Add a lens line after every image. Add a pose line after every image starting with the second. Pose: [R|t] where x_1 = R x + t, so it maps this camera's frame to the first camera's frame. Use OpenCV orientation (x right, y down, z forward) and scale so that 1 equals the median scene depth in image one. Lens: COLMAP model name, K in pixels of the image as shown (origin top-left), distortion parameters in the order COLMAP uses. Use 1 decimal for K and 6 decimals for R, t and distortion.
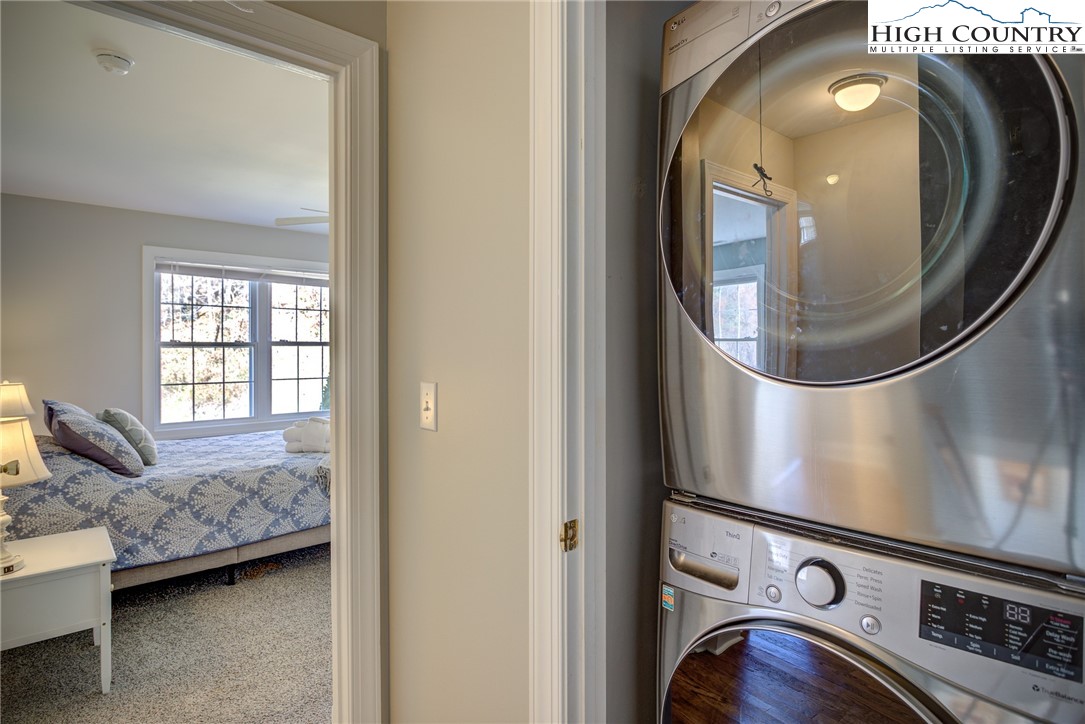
lens RADIAL K [[611.6, 0, 541.9], [0, 611.6, 352.3], [0, 0, 1]] dist [0.003964, -0.001448]
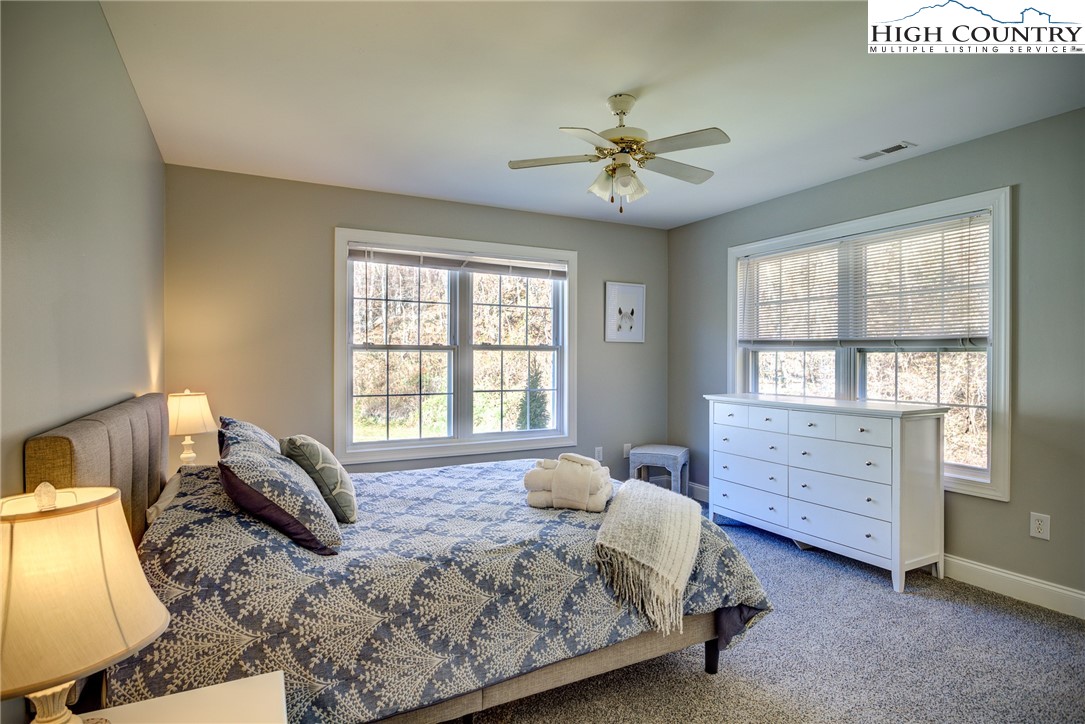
lens RADIAL K [[617.3, 0, 542.5], [0, 617.3, 362.0], [0, 0, 1]] dist [-0.002132, 0.000801]
pose [[0.970015, 0.004982, -0.242993, -0.303420], [-0.004651, 0.999987, 0.001934, 0.007356], [0.243000, -0.000746, 0.970026, 0.446523]]
